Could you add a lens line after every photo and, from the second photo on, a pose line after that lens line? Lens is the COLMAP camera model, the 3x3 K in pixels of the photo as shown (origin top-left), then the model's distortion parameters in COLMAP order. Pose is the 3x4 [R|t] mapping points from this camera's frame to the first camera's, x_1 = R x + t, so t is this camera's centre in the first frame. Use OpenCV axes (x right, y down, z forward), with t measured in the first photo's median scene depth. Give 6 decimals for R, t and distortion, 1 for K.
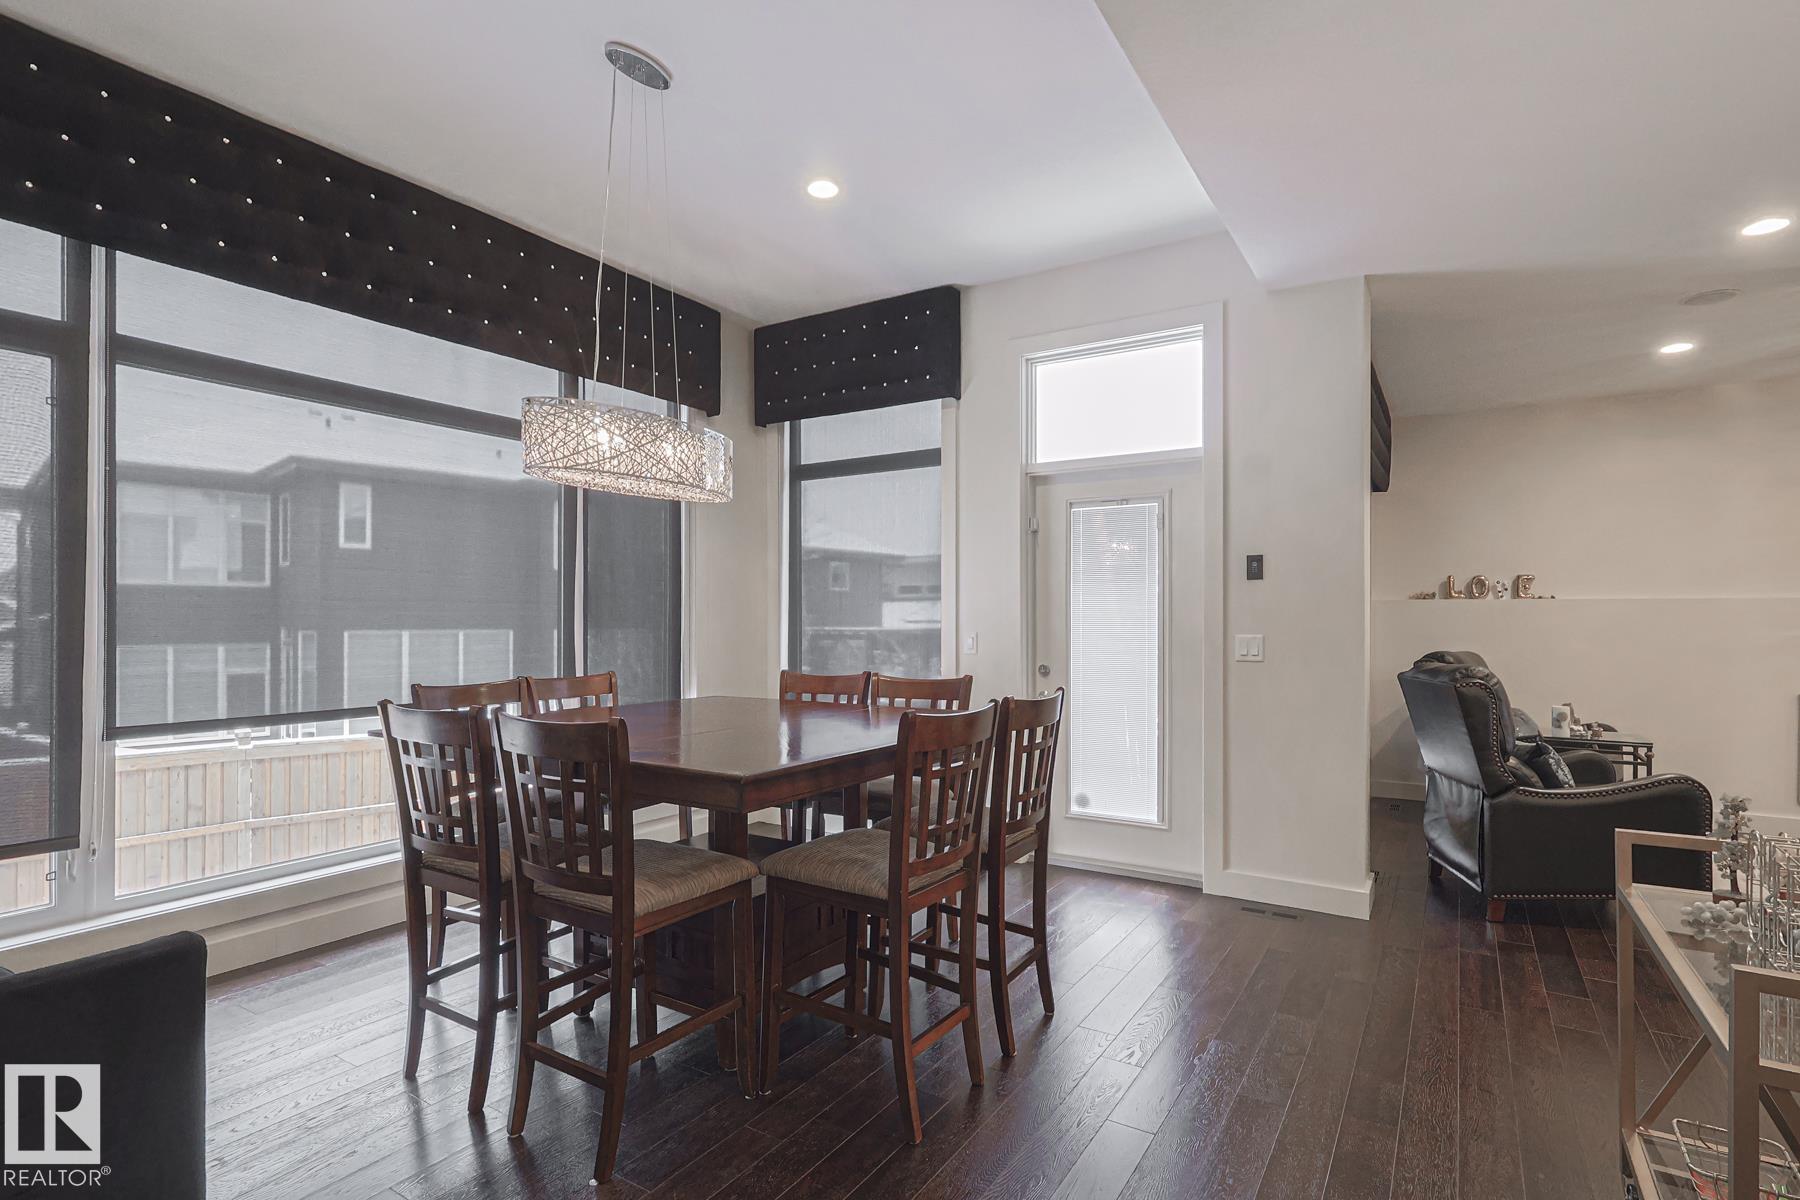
lens RADIAL K [[887.3, 0, 902.3], [0, 887.3, 610.3], [0, 0, 1]] dist [0.000476, -0.000656]
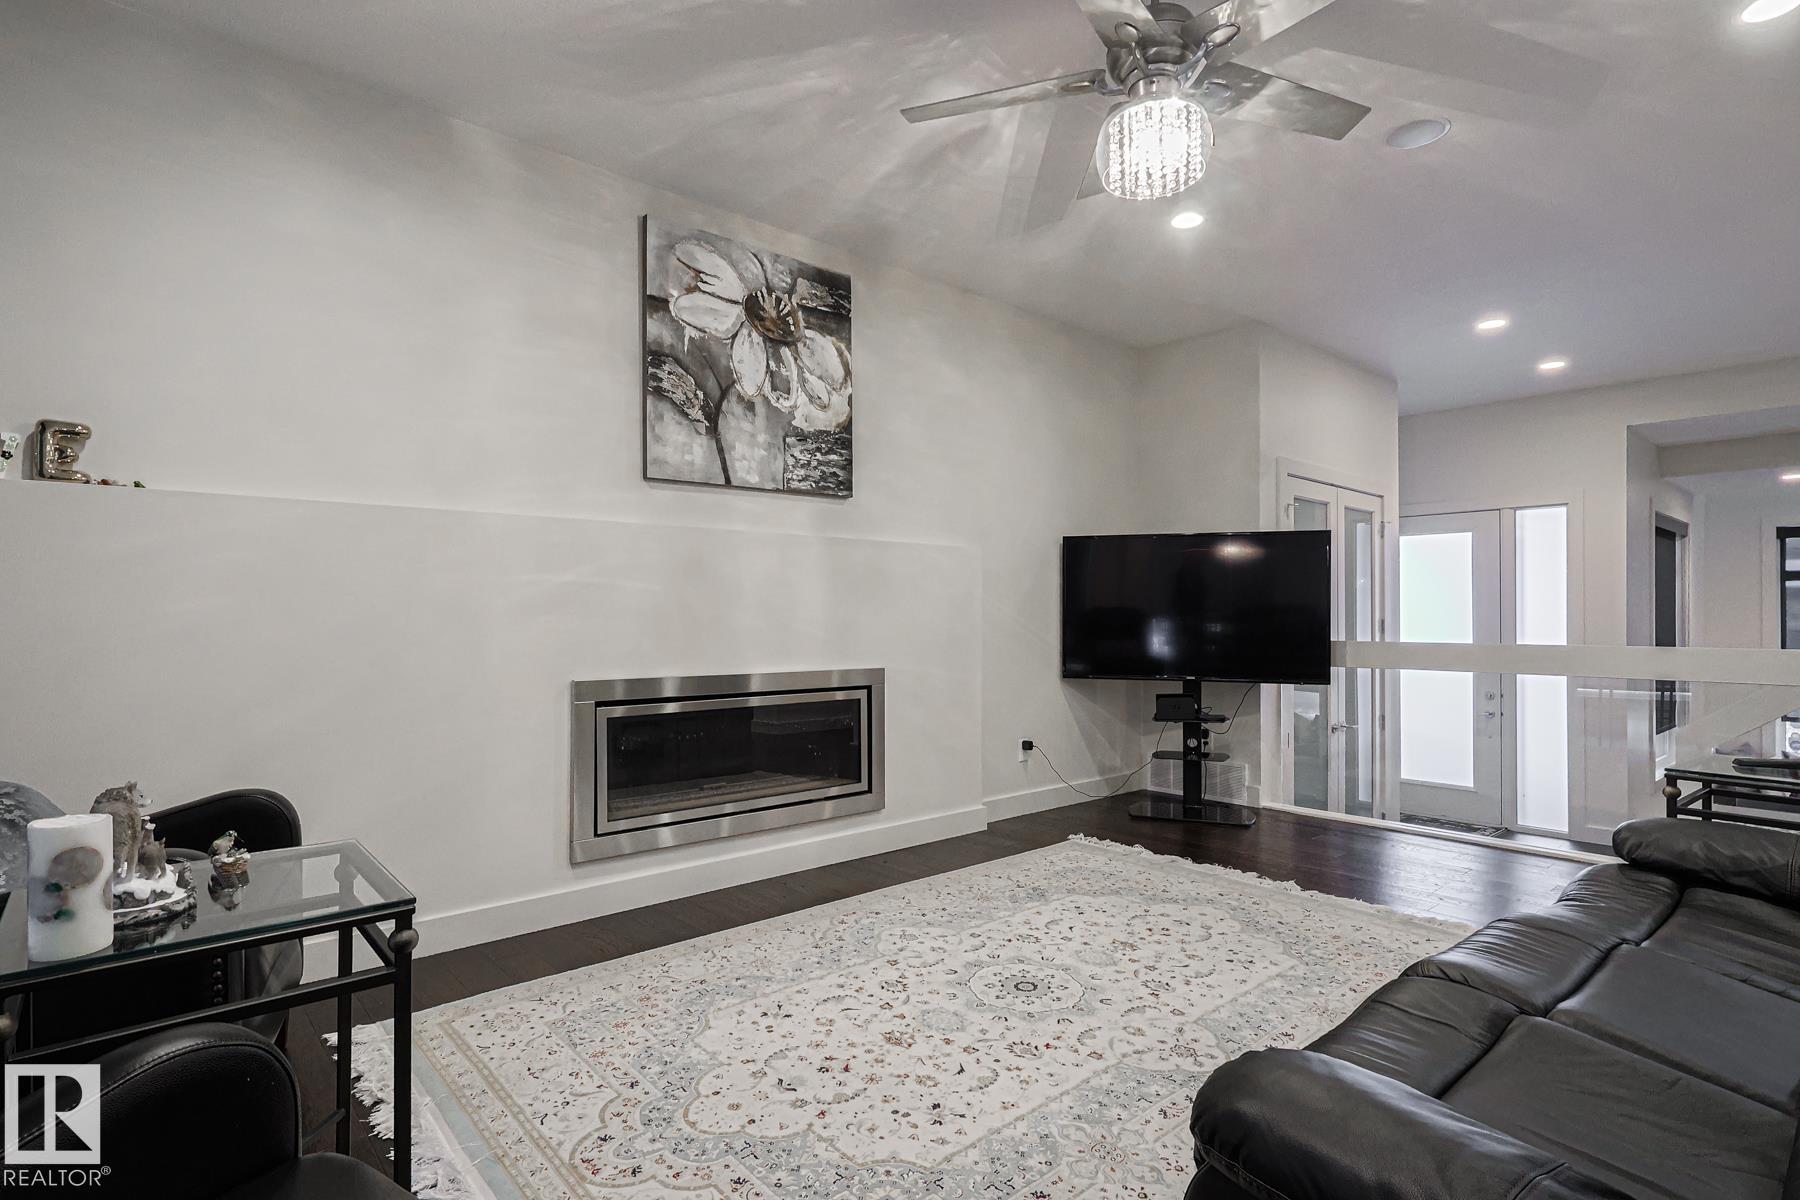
lens RADIAL K [[887.3, 0, 902.1], [0, 887.3, 601.7], [0, 0, 1]] dist [0.000476, -0.000656]
pose [[0.269973, -0.004597, 0.962857, 0.420915], [-0.006835, 0.999954, 0.006691, 0.035140], [-0.962844, -0.008387, 0.269929, 0.530901]]
